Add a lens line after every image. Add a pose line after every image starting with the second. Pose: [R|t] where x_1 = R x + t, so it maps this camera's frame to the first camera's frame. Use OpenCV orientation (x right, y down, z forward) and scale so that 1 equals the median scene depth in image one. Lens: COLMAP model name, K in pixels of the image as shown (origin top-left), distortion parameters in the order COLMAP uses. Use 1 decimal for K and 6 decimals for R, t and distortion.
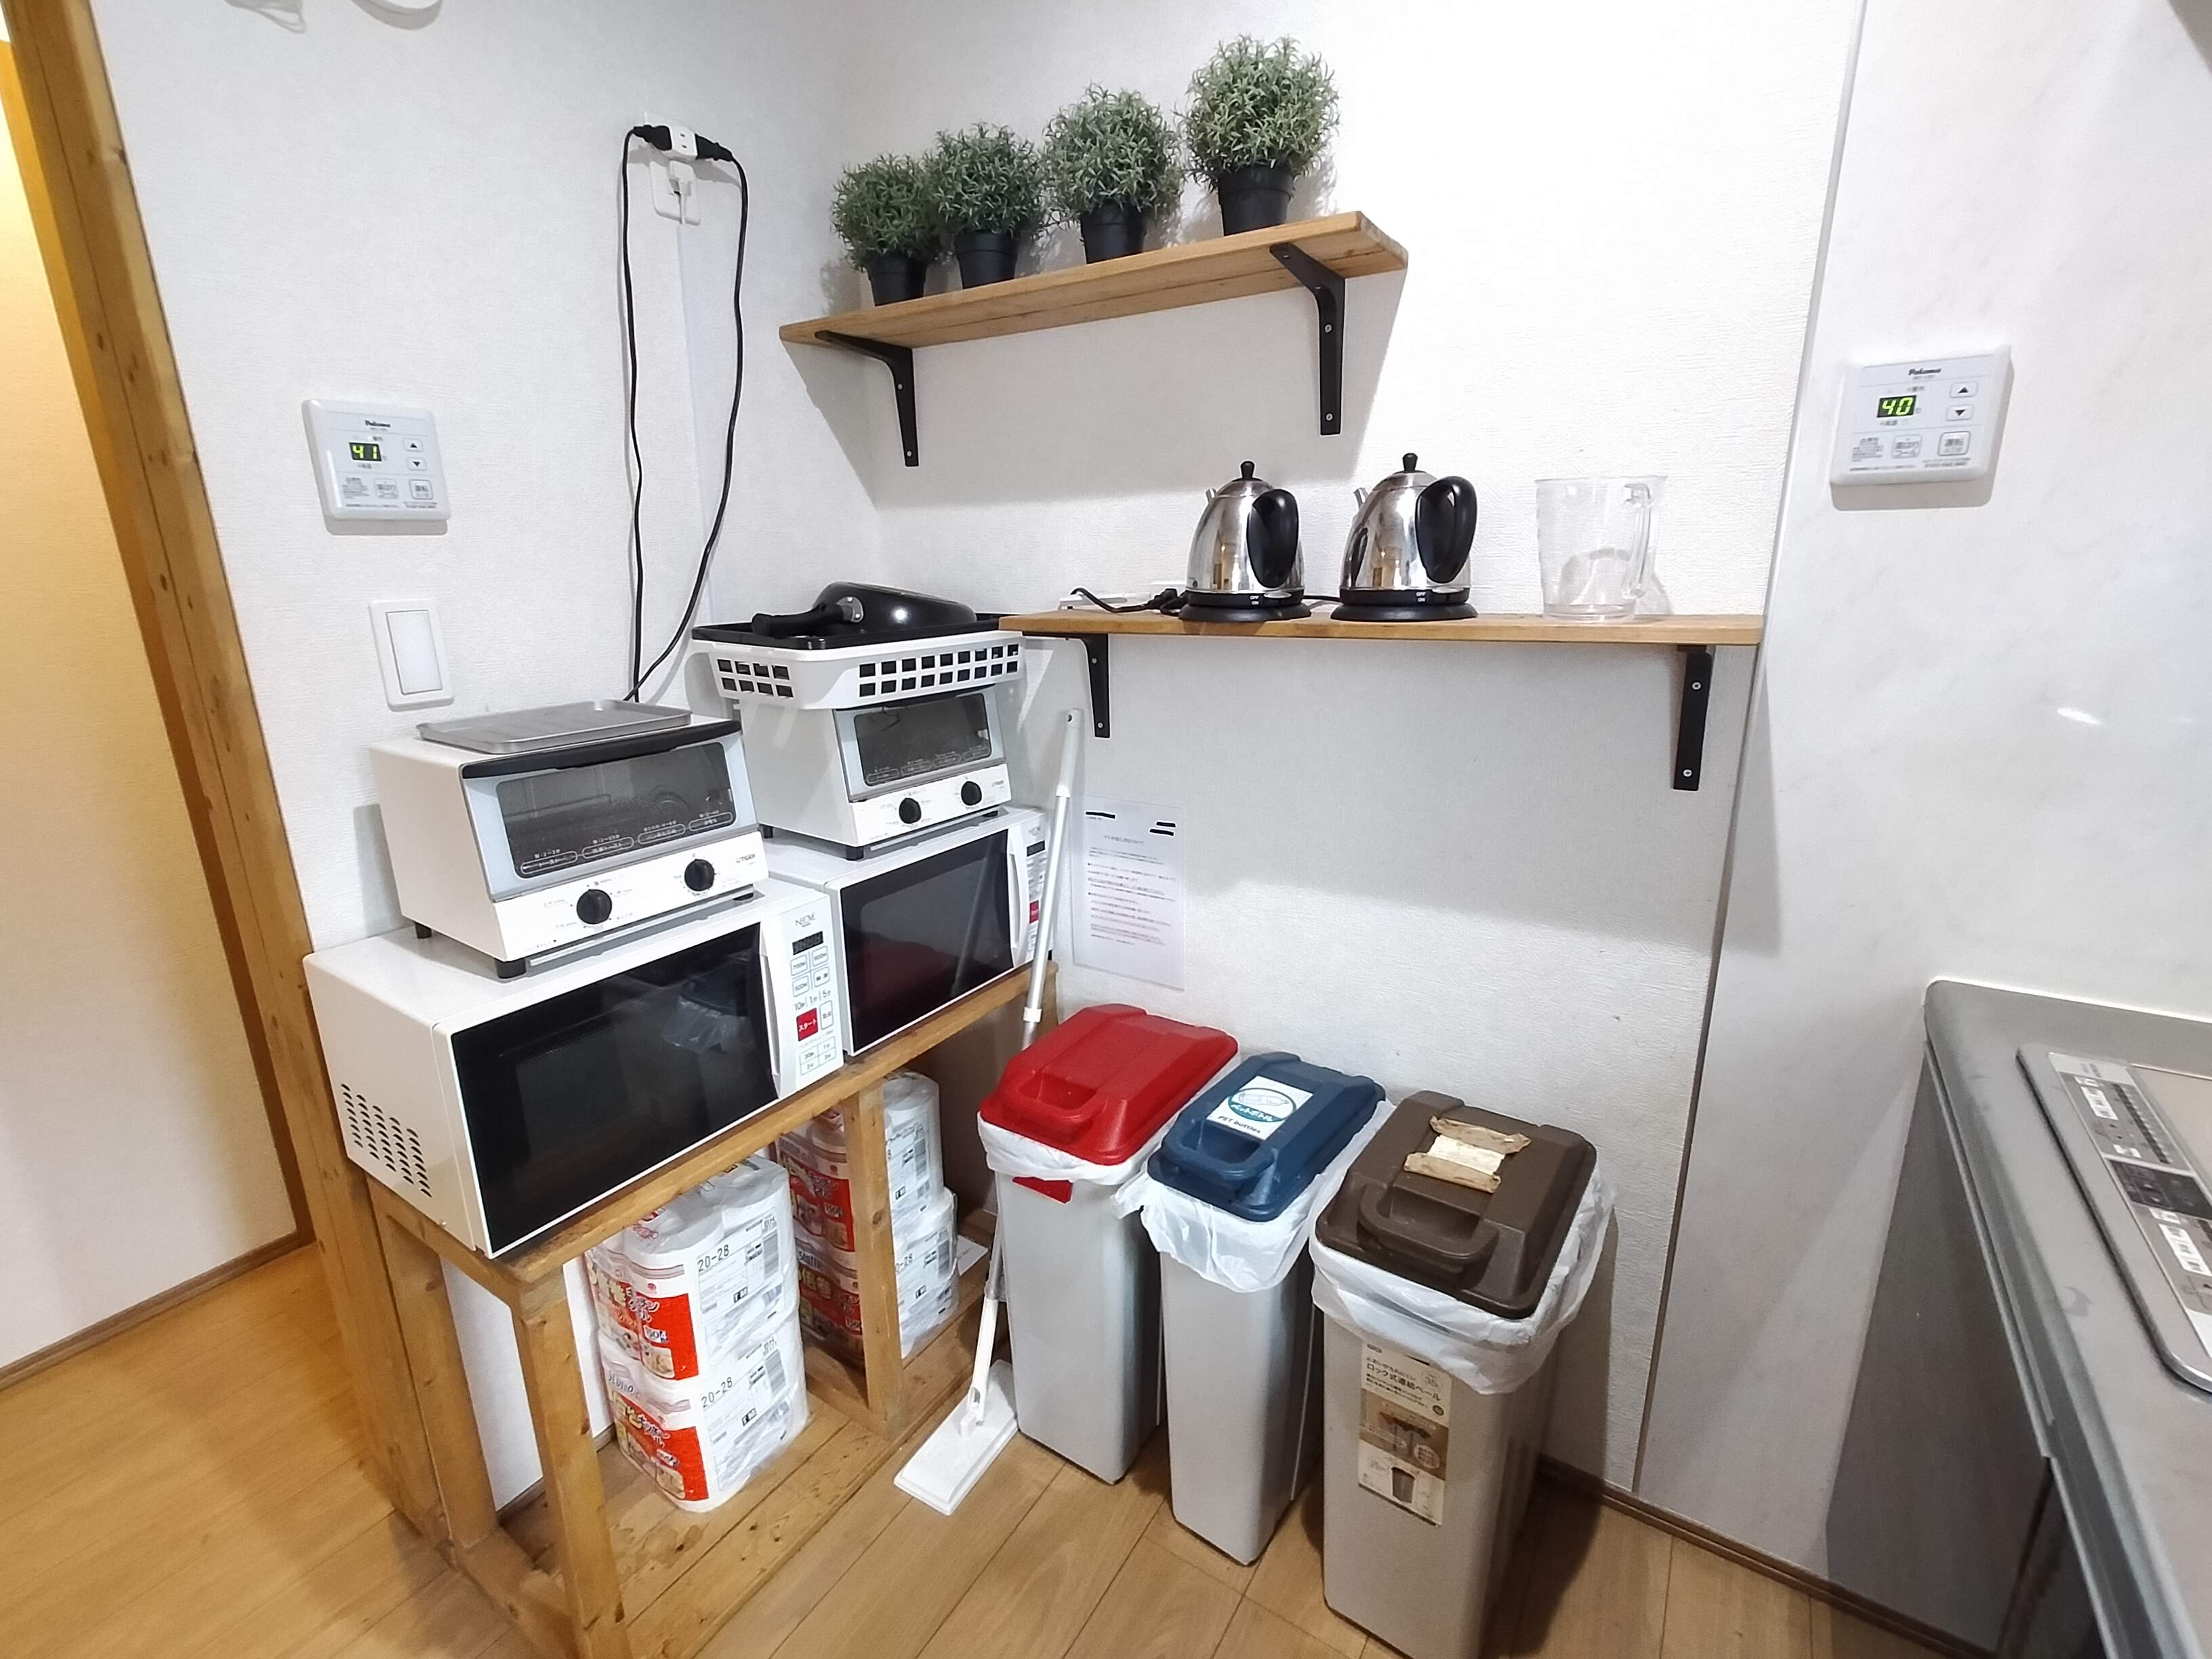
lens RADIAL K [[998.0, 0, 1106.9], [0, 998.0, 823.0], [0, 0, 1]] dist [-0.002487, 0.000281]
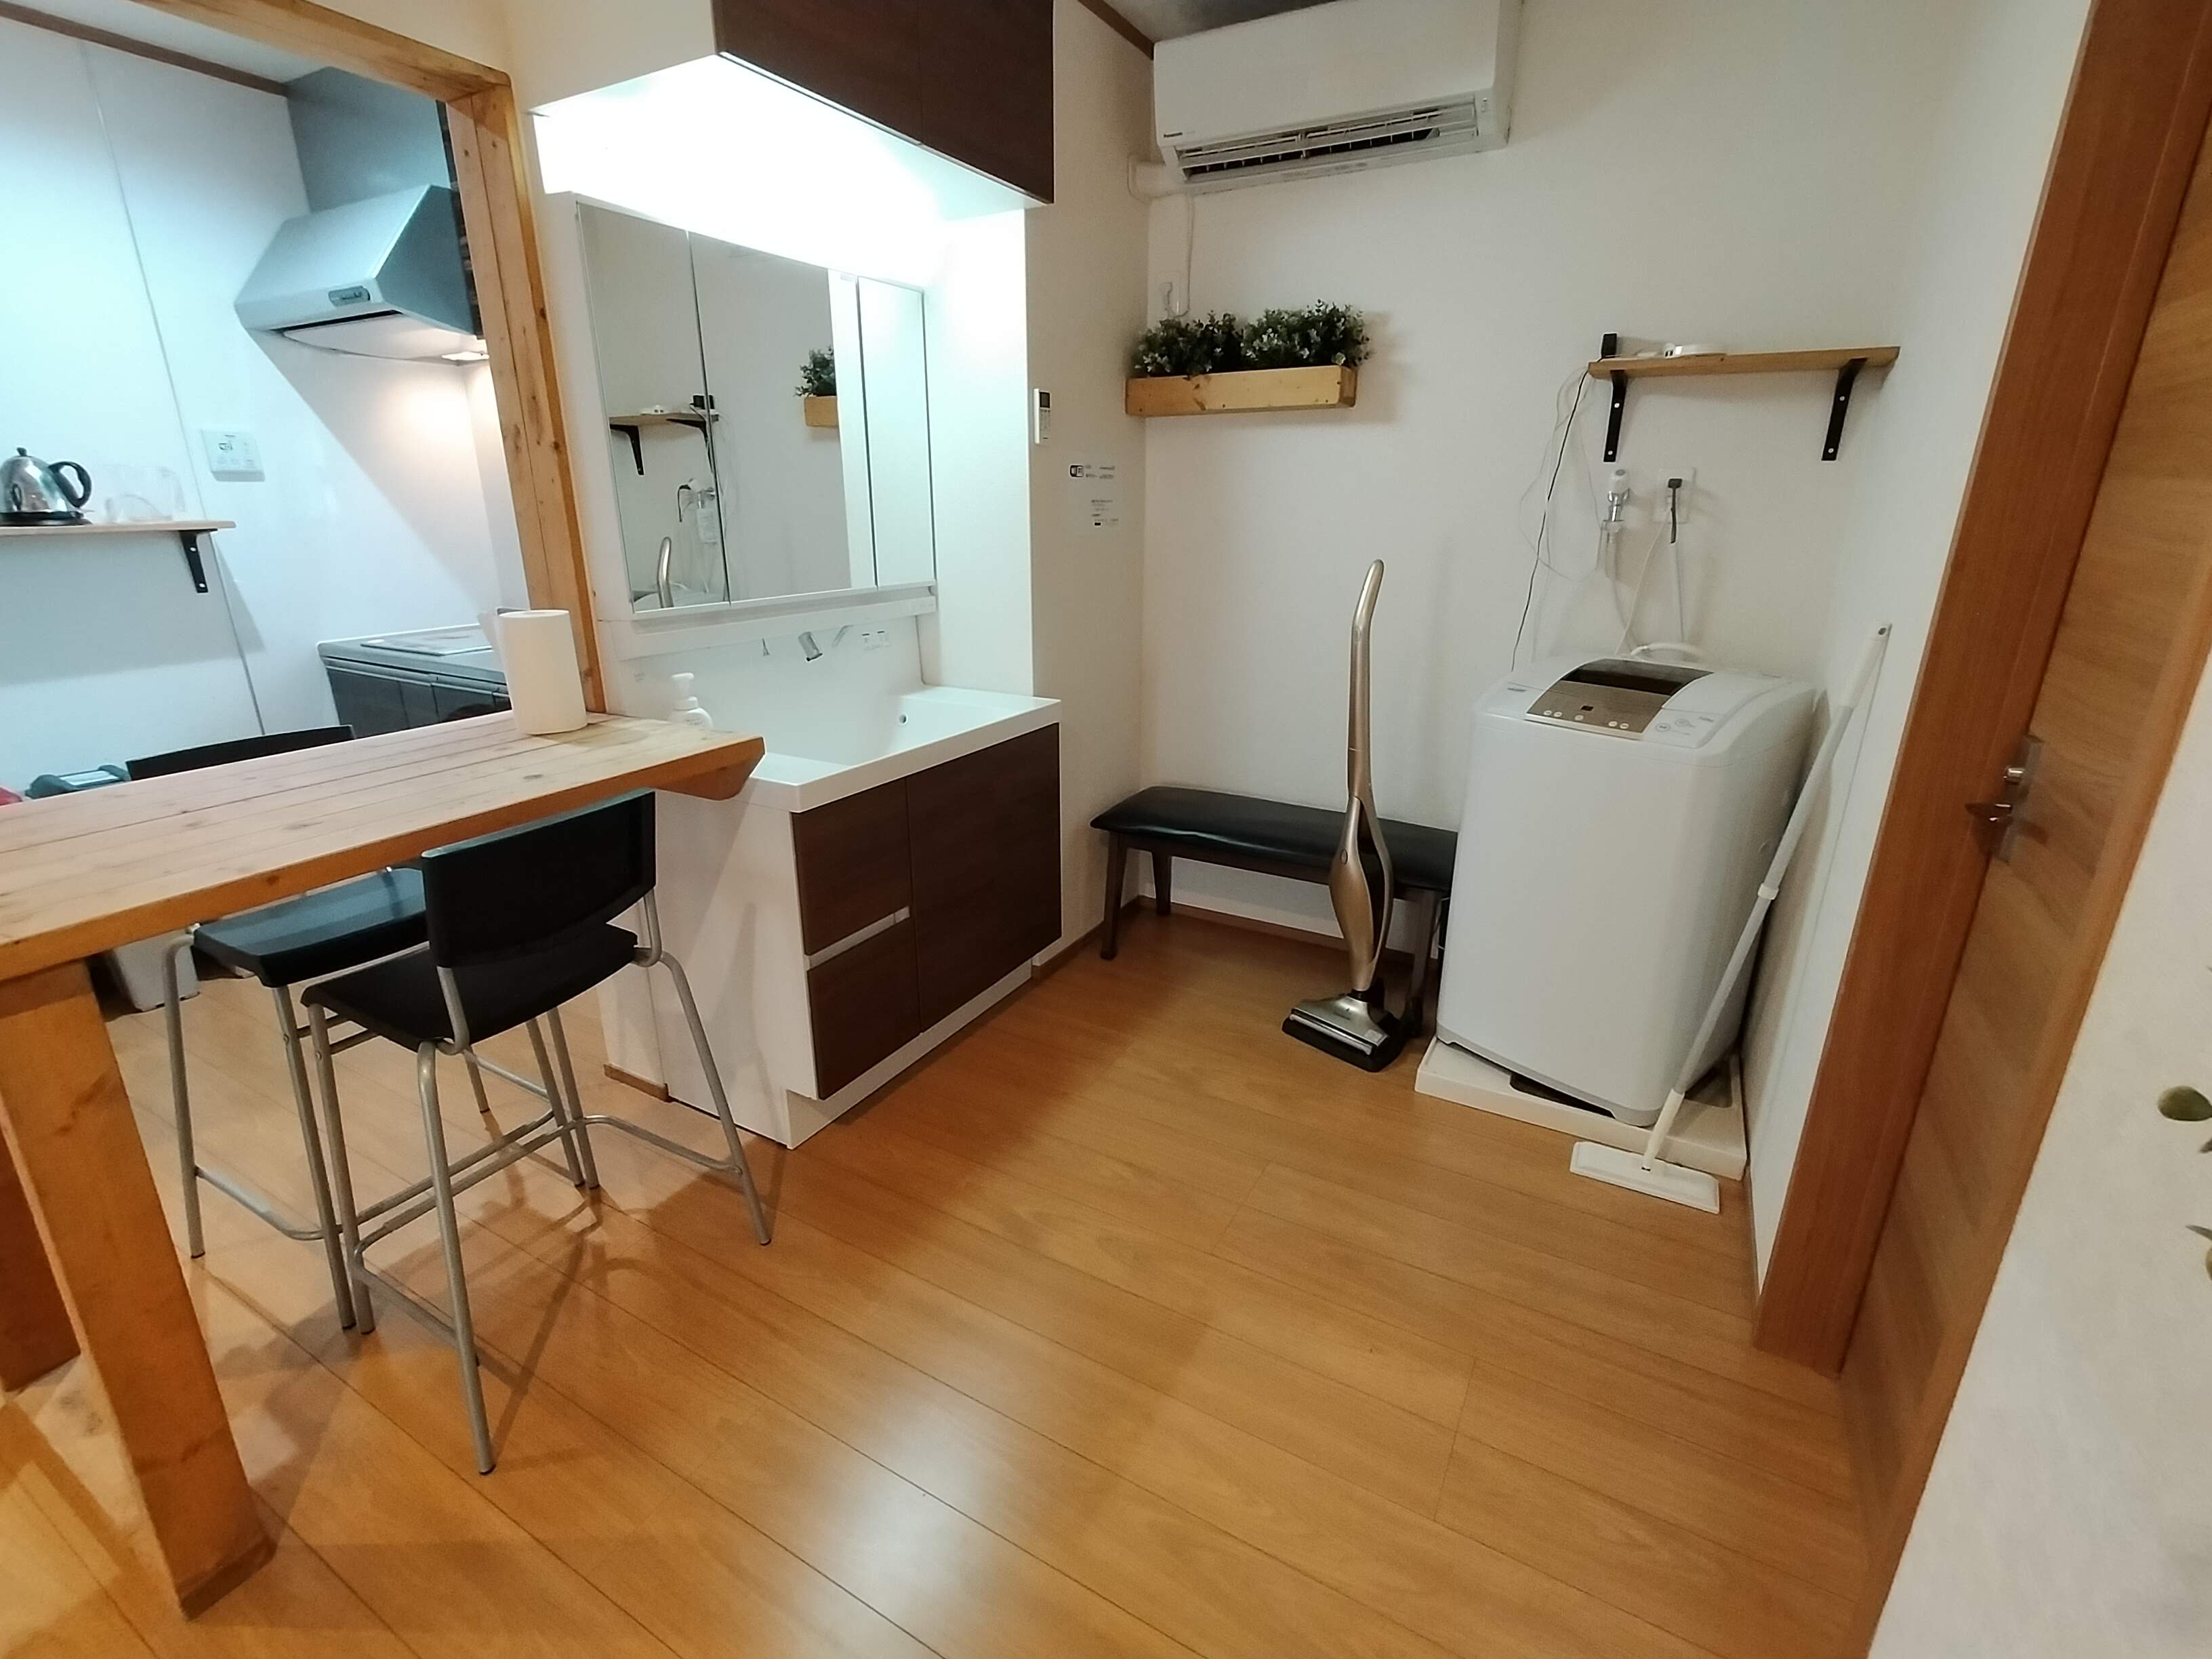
lens RADIAL K [[998.0, 0, 1109.7], [0, 998.0, 822.3], [0, 0, 1]] dist [-0.002487, 0.000281]
pose [[-0.066637, -0.295517, 0.953011, -2.126322], [0.258580, 0.917387, 0.302551, 0.328164], [-0.963689, 0.266590, 0.015283, -1.077362]]
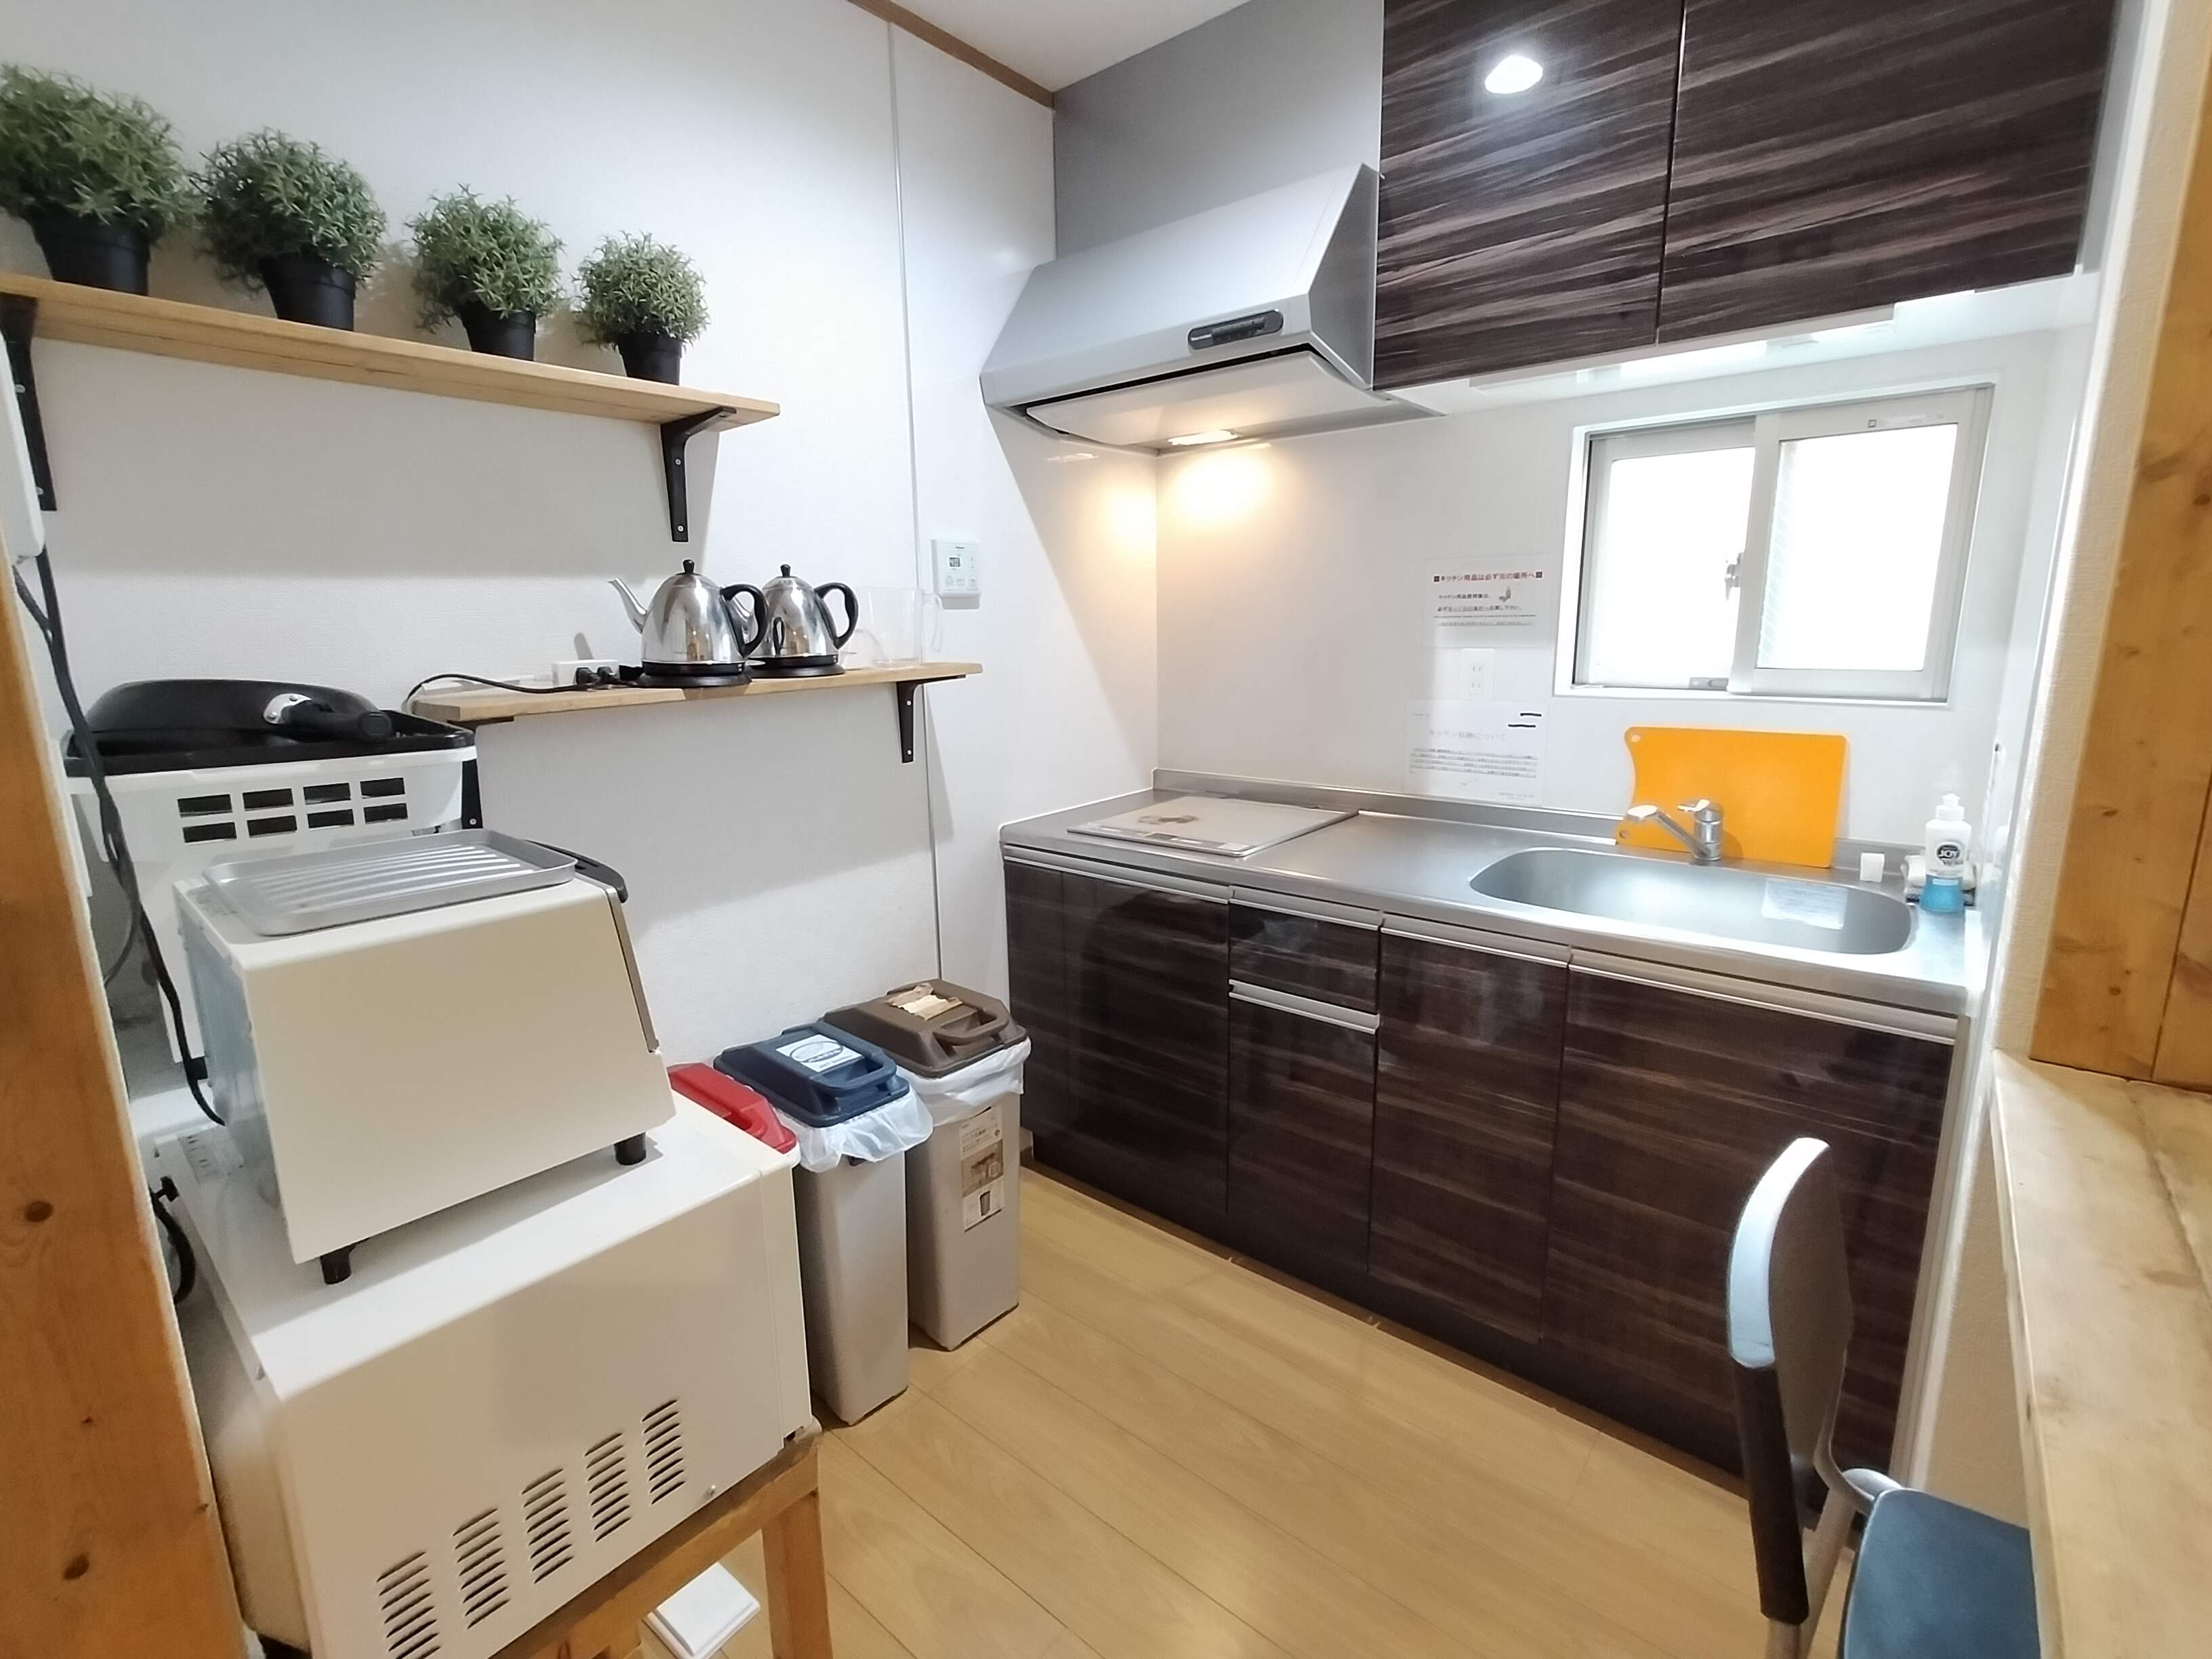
lens RADIAL K [[998.0, 0, 1099.2], [0, 998.0, 815.8], [0, 0, 1]] dist [-0.002487, 0.000281]
pose [[0.119532, -0.179741, 0.976425, -1.129794], [0.276195, 0.950674, 0.141189, -0.098742], [-0.953639, 0.252807, 0.163280, 0.411548]]
